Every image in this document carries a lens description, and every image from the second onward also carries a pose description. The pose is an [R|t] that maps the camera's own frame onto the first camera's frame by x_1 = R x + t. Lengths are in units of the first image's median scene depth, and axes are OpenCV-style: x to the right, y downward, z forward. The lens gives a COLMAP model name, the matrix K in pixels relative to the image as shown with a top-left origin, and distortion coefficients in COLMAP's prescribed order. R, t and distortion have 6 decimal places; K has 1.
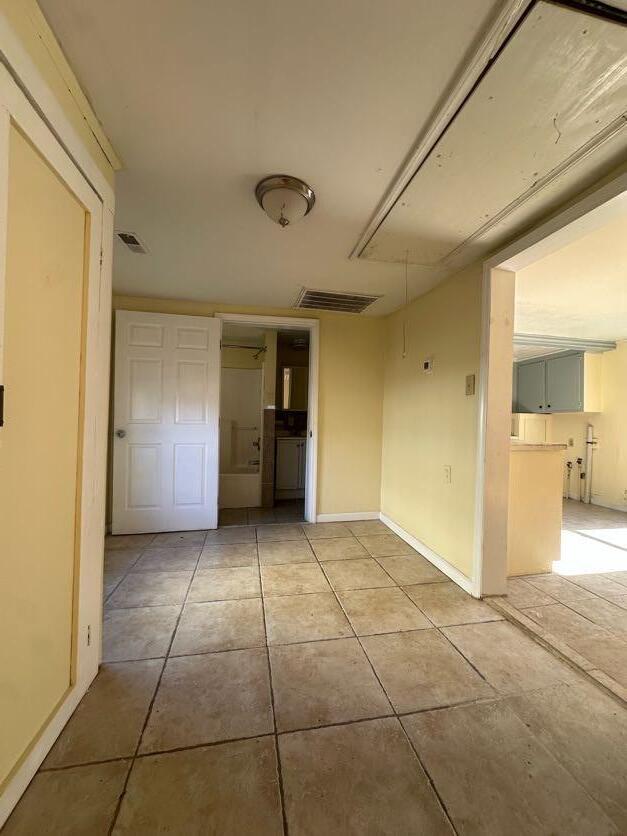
lens RADIAL K [[331.3, 0, 315.1], [0, 331.3, 421.9], [0, 0, 1]] dist [-0.000910, 0.000122]
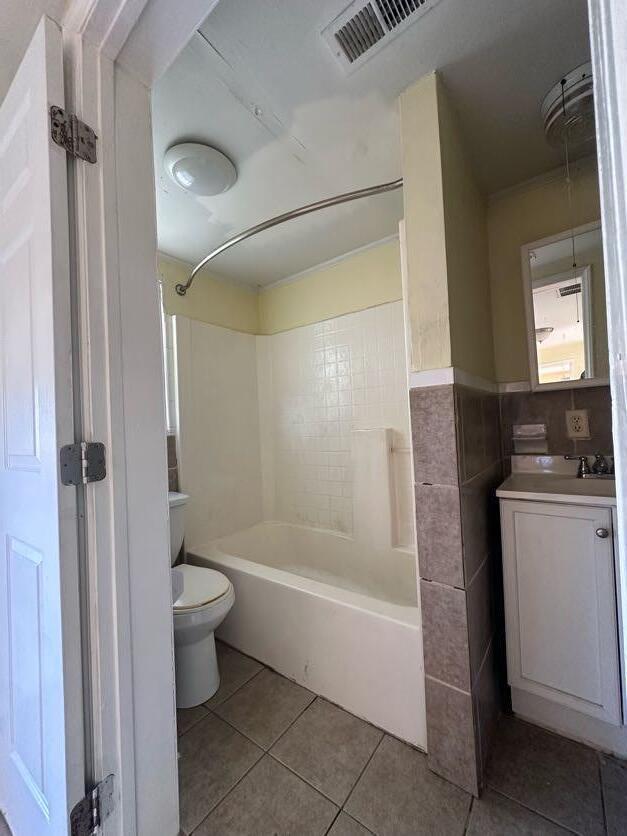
lens RADIAL K [[333.1, 0, 313.5], [0, 333.1, 418.0], [0, 0, 1]] dist [-0.001236, 0.000396]
pose [[0.656193, -0.073546, -0.751000, -0.007713], [0.058409, 0.997203, -0.046622, -0.009992], [0.752329, -0.013272, 0.658654, 1.092051]]
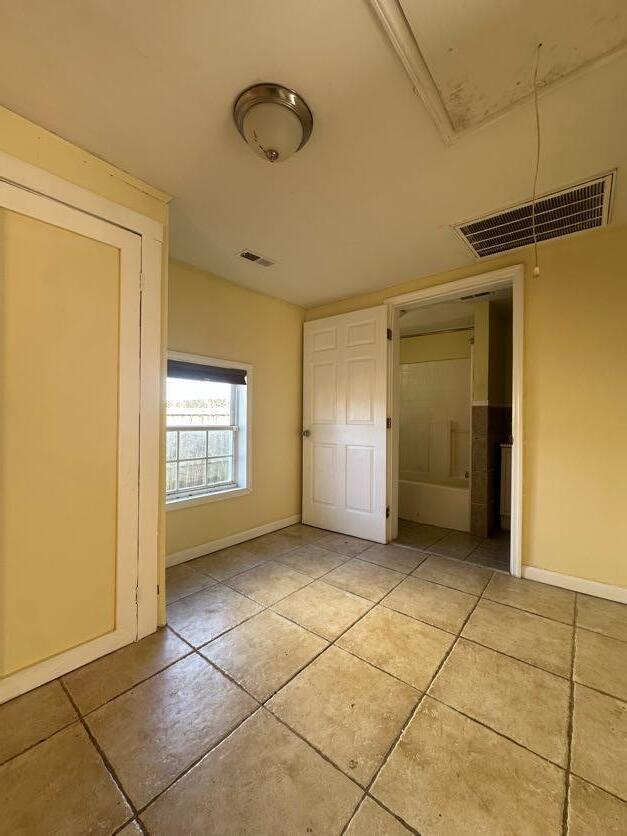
lens RADIAL K [[333.1, 0, 313.5], [0, 333.1, 418.0], [0, 0, 1]] dist [-0.001236, 0.000396]
pose [[0.629864, -0.016946, -0.776520, 0.305166], [-0.000181, 0.999759, -0.021964, 0.009538], [0.776705, 0.013975, 0.629709, 0.324302]]
